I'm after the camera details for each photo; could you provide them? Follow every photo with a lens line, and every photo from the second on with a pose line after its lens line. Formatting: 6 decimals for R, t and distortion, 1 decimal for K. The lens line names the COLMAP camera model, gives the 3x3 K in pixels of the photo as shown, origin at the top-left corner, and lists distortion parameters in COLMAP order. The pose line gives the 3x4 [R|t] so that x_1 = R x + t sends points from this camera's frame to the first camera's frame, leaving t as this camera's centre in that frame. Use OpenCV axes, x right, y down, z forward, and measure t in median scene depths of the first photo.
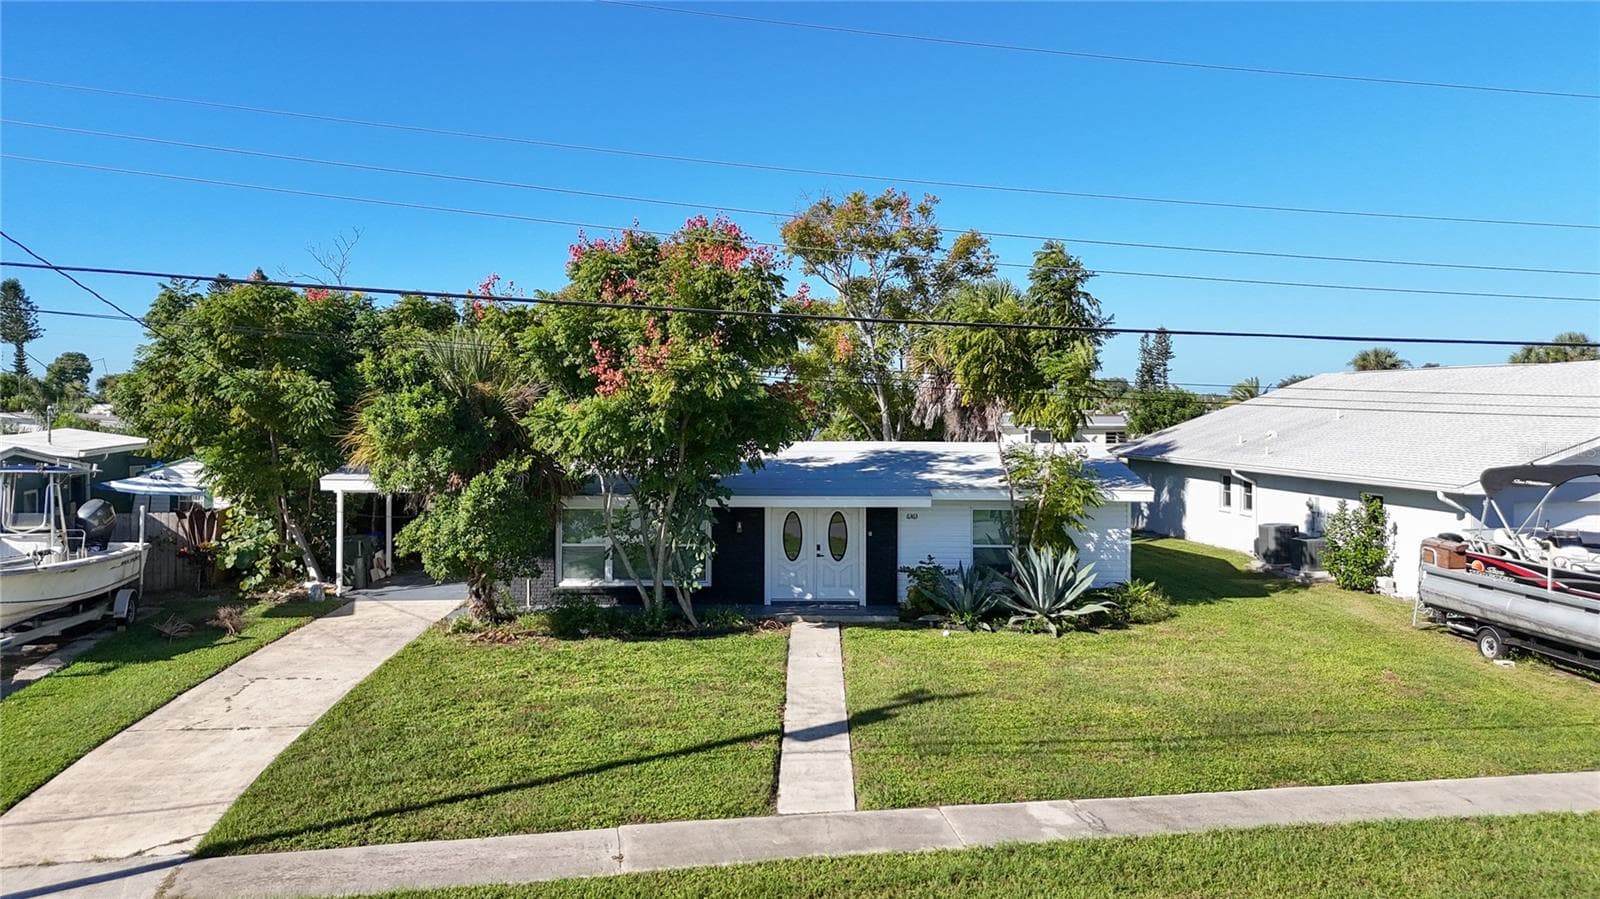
lens RADIAL K [[1178.2, 0, 800.0], [0, 1178.2, 449.5], [0, 0, 1]] dist [0.065226, -0.061279]
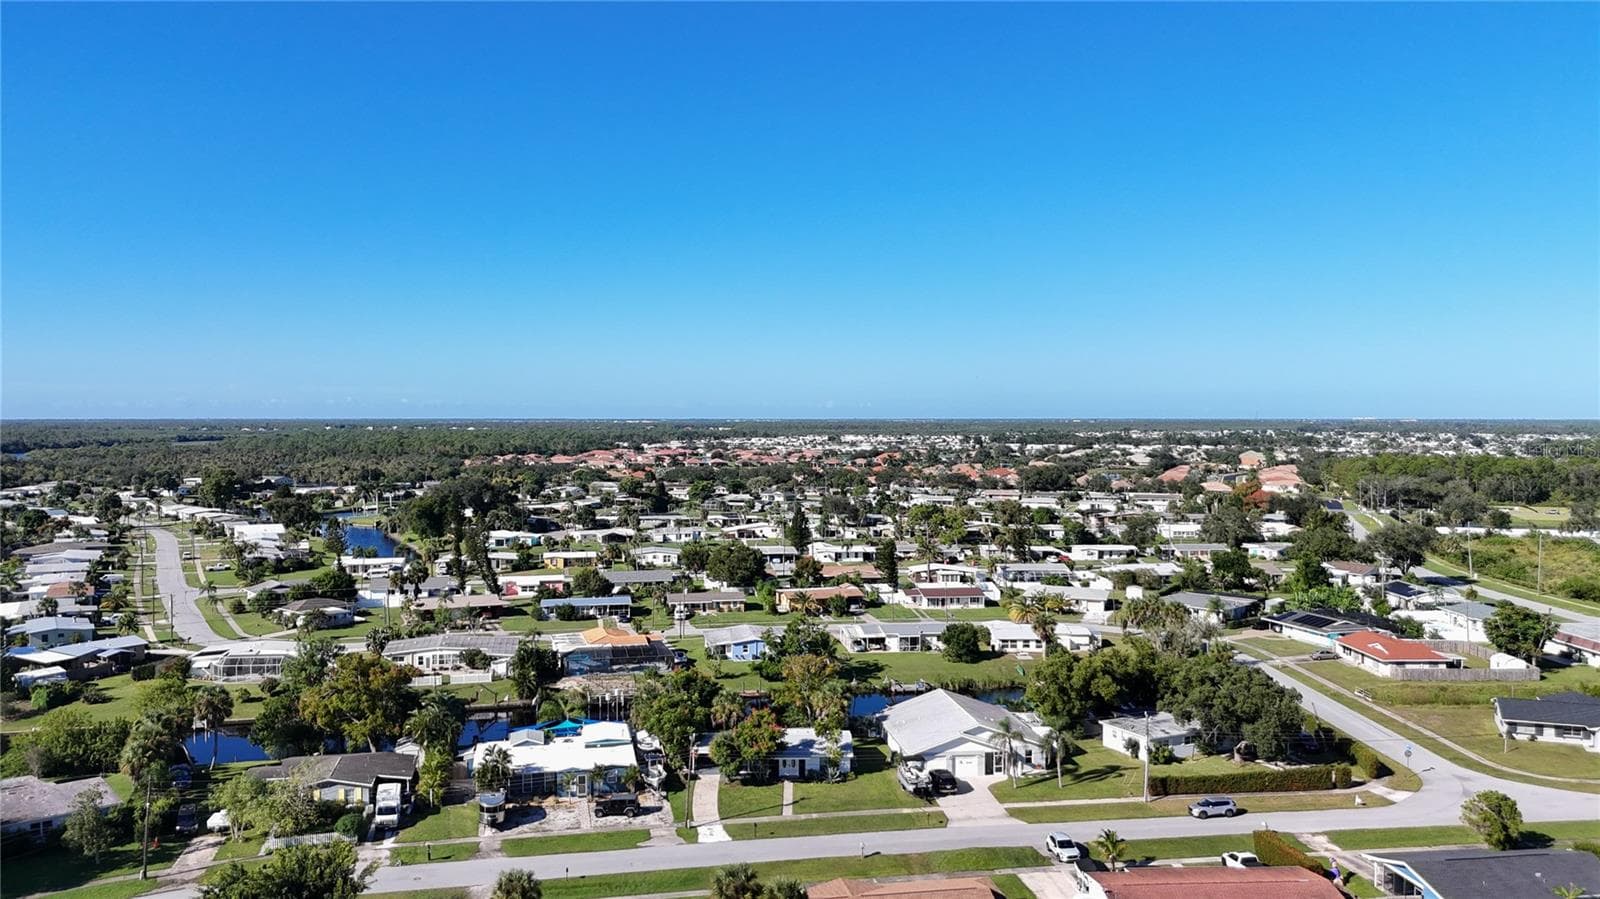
lens RADIAL K [[1178.2, 0, 800.0], [0, 1178.2, 449.5], [0, 0, 1]] dist [0.065226, -0.061279]
pose [[0.999983, -0.002744, 0.005118, 0.044968], [0.002830, 0.999856, -0.016753, -1.448157], [-0.005072, 0.016767, 0.999847, -5.024683]]
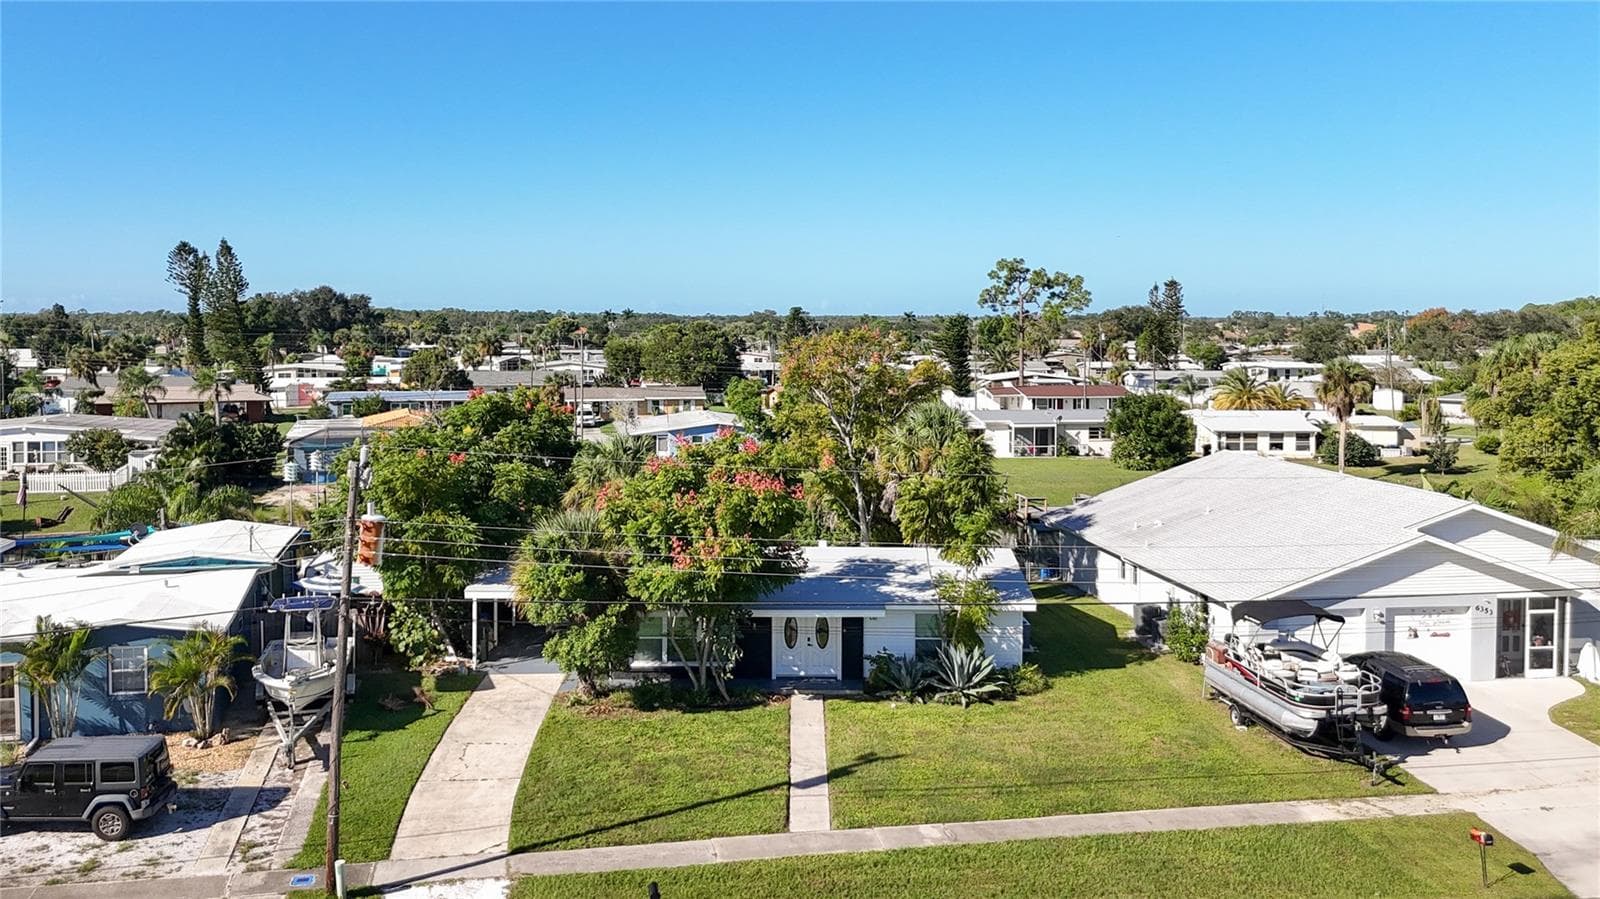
lens RADIAL K [[1367.7, 0, 790.6], [0, 1367.7, 379.0], [0, 0, 1]] dist [0.063675, -0.115879]
pose [[0.999979, 0.000931, 0.006422, -0.021867], [-0.000954, 0.999993, 0.003628, -0.292559], [-0.006418, -0.003634, 0.999973, -0.826063]]
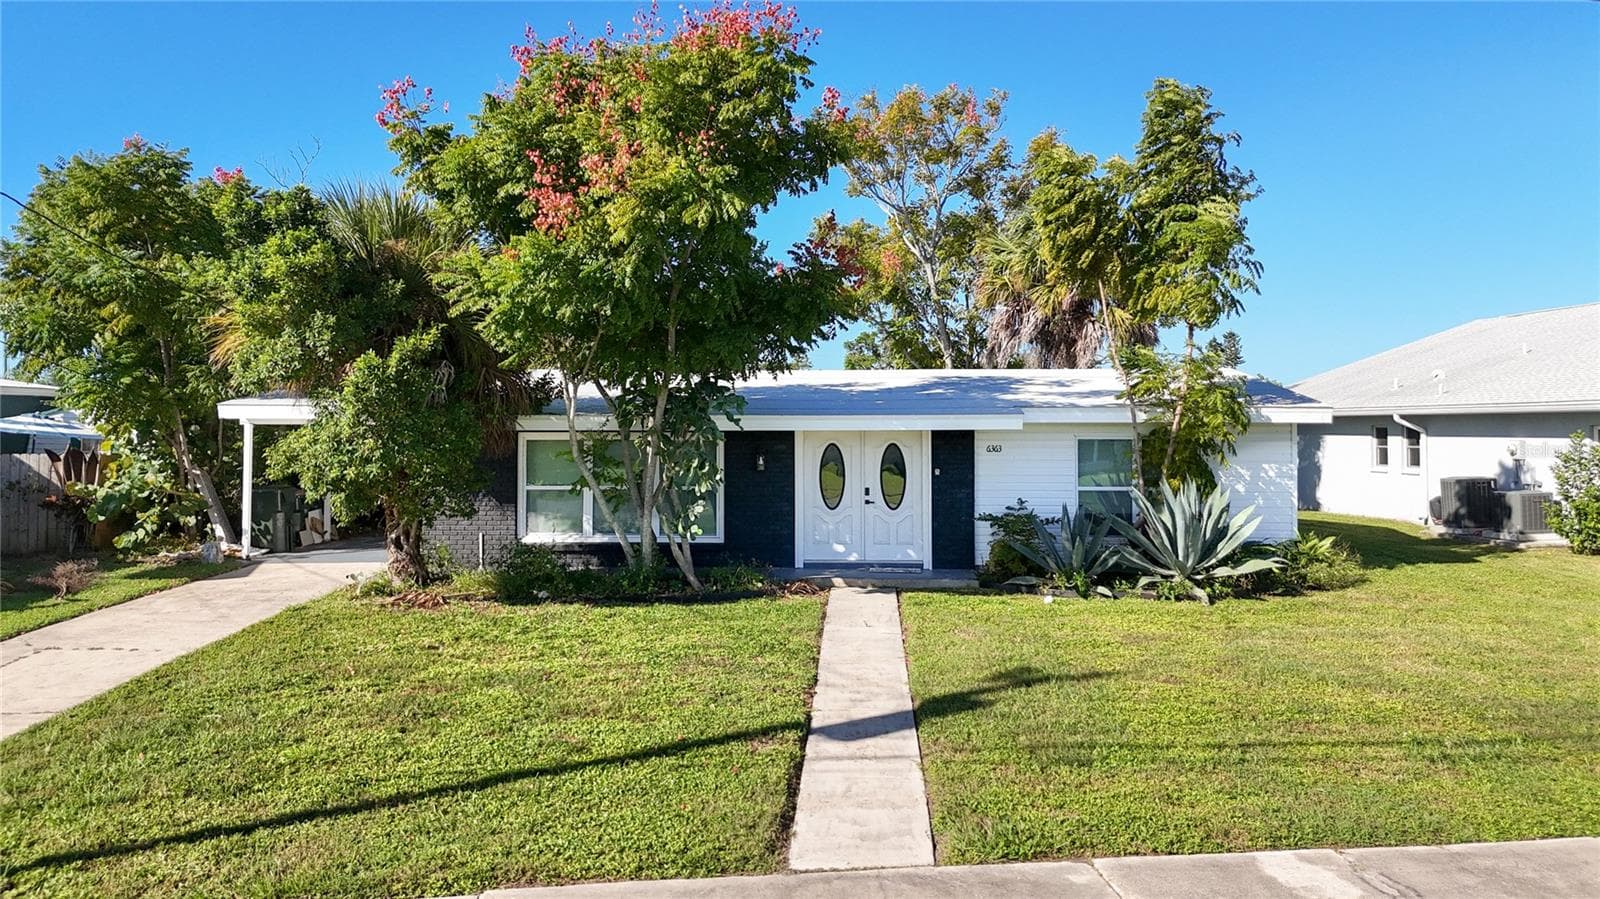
lens RADIAL K [[1186.7, 0, 797.0], [0, 1186.7, 412.2], [0, 0, 1]] dist [0.063891, -0.081660]
pose [[0.998955, -0.004773, -0.045451, 0.006673], [0.002555, 0.998809, -0.048733, 0.084101], [0.045629, 0.048566, 0.997777, 0.297205]]
